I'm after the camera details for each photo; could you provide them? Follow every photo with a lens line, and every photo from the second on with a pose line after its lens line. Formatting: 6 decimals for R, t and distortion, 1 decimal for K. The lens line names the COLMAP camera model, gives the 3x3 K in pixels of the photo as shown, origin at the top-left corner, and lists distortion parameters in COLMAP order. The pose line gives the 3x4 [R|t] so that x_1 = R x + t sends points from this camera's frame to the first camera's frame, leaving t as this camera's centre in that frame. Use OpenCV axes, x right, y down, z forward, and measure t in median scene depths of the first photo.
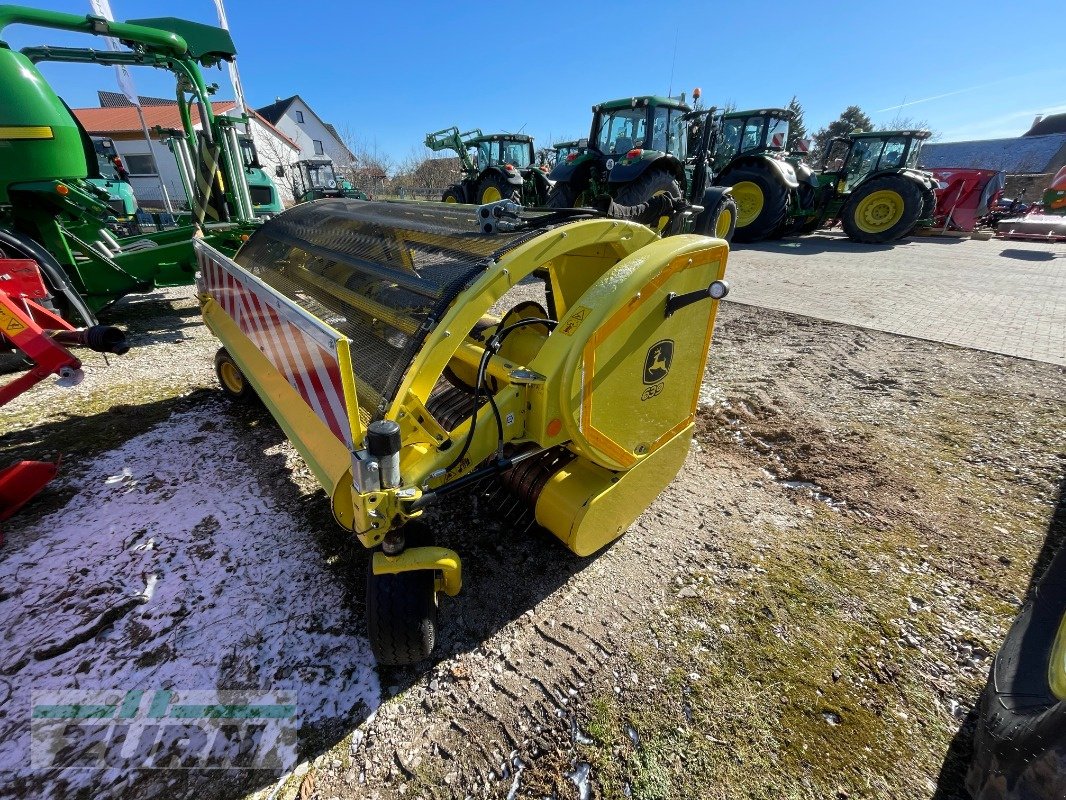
lens RADIAL K [[429.4, 0, 532.2], [0, 429.4, 400.9], [0, 0, 1]] dist [-0.003723, 0.000276]
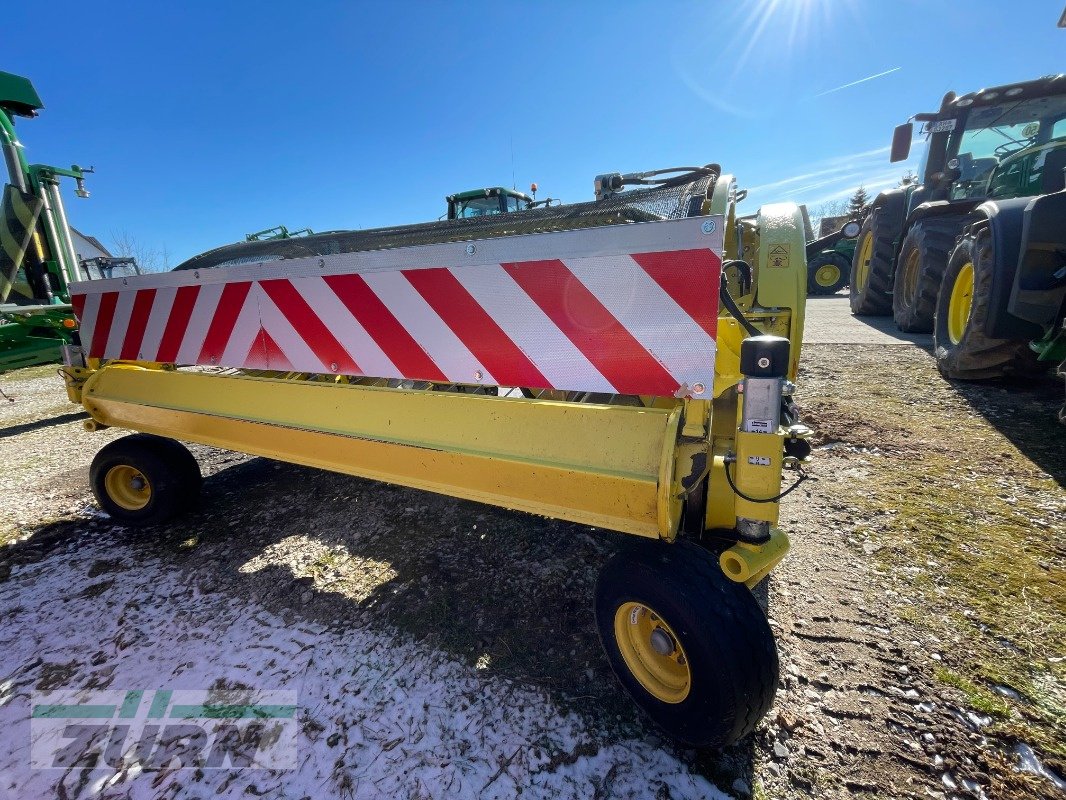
lens RADIAL K [[429.4, 0, 534.9], [0, 429.4, 397.1], [0, 0, 1]] dist [-0.003723, 0.000276]
pose [[0.918645, -0.157082, 0.362515, -0.468352], [0.229227, 0.959247, -0.165229, 0.086828], [-0.321787, 0.234885, 0.917214, 0.223565]]
